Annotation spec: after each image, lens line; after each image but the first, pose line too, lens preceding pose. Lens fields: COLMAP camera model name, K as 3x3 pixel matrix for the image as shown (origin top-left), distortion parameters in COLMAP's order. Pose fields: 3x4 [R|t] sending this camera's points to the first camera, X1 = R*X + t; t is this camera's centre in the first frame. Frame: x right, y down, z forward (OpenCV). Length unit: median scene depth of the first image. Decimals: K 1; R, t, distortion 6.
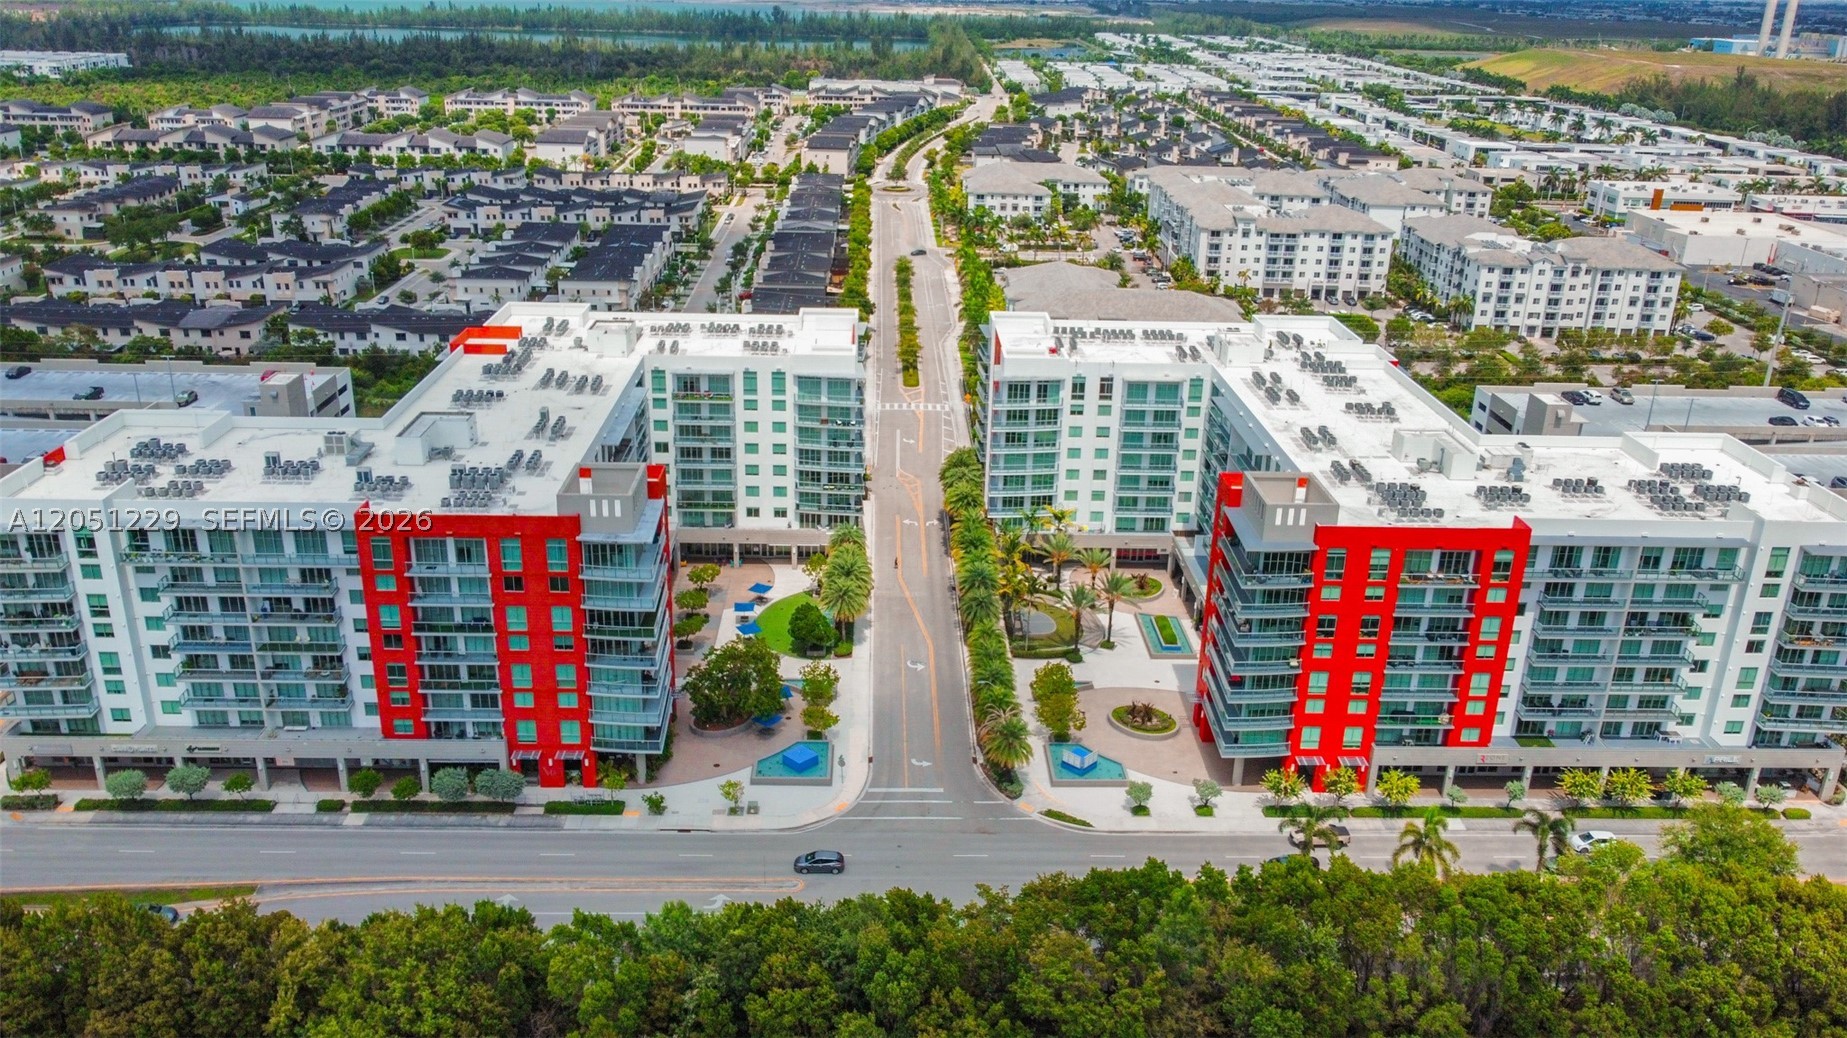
lens RADIAL K [[1404.9, 0, 923.5], [0, 1404.9, 519.0], [0, 0, 1]] dist [0.004983, -0.010483]
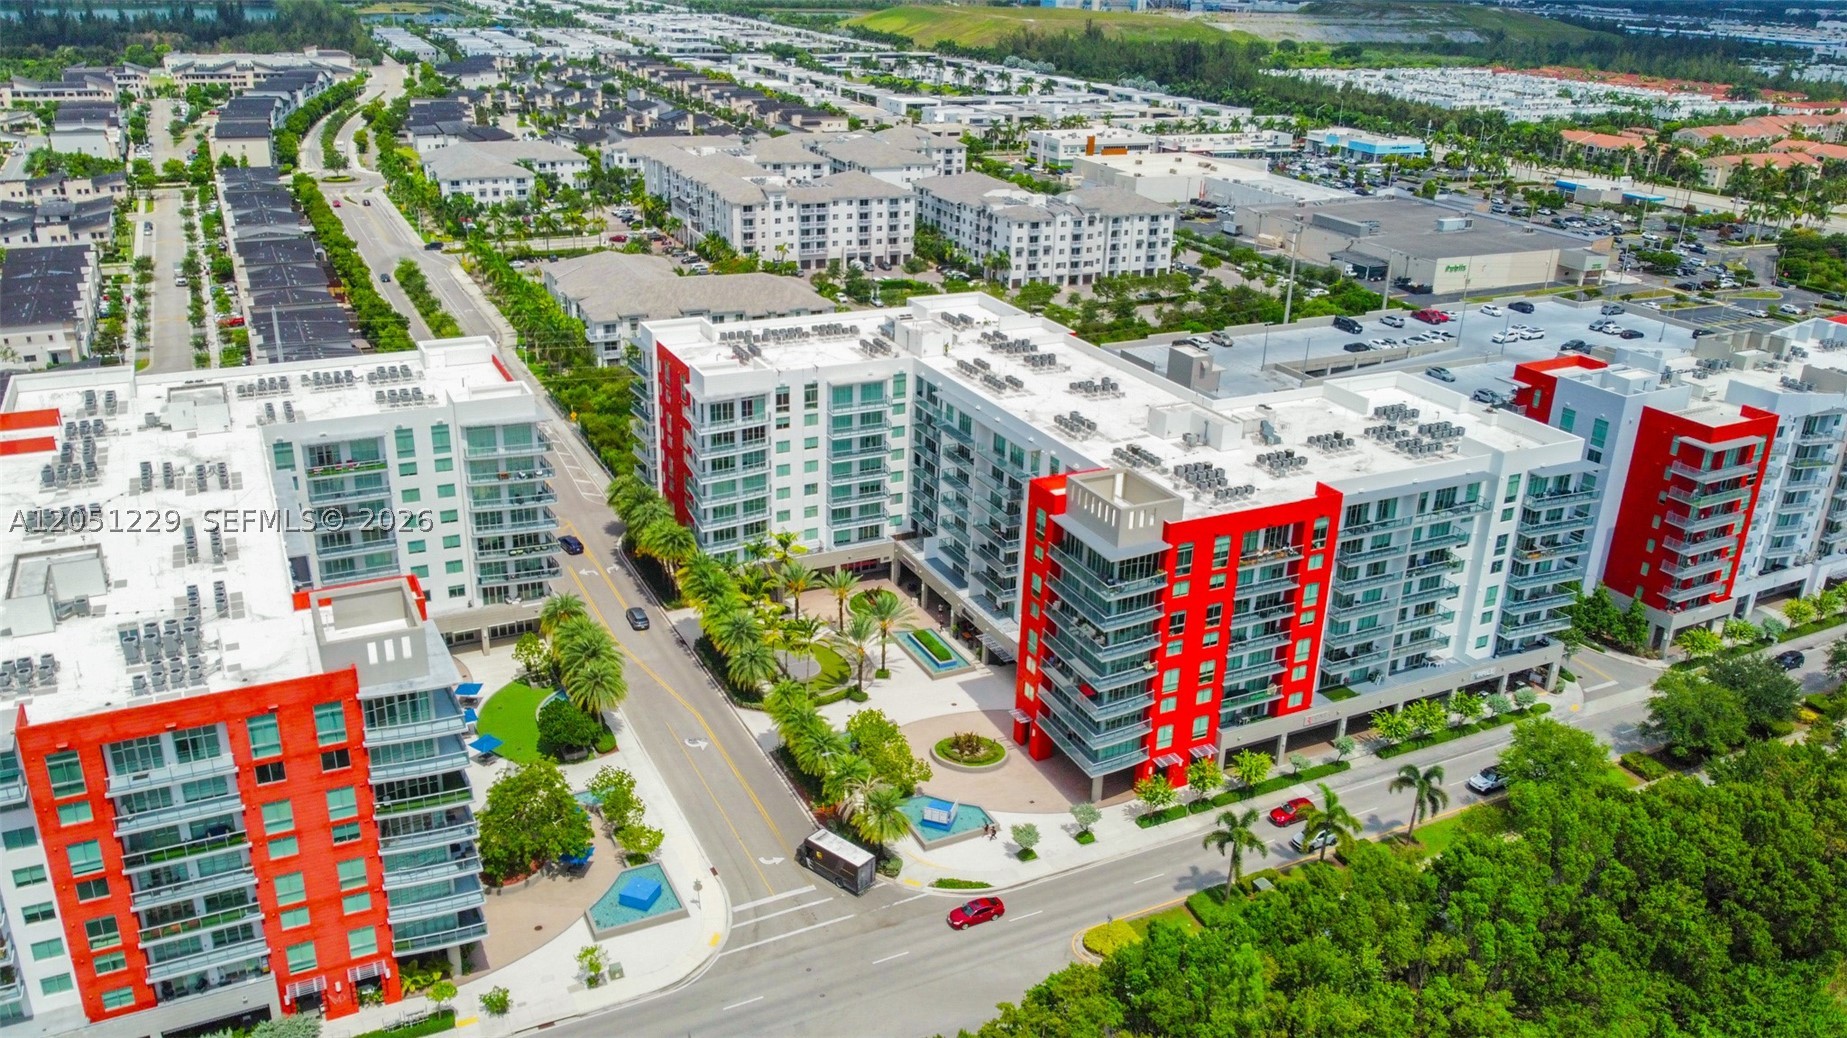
lens RADIAL K [[1404.9, 0, 923.5], [0, 1404.9, 519.0], [0, 0, 1]] dist [0.004983, -0.010483]
pose [[0.907572, -0.157175, 0.389371, -0.169127], [0.147122, 0.987548, 0.055716, -0.052701], [-0.393280, 0.006719, 0.919394, 0.125151]]
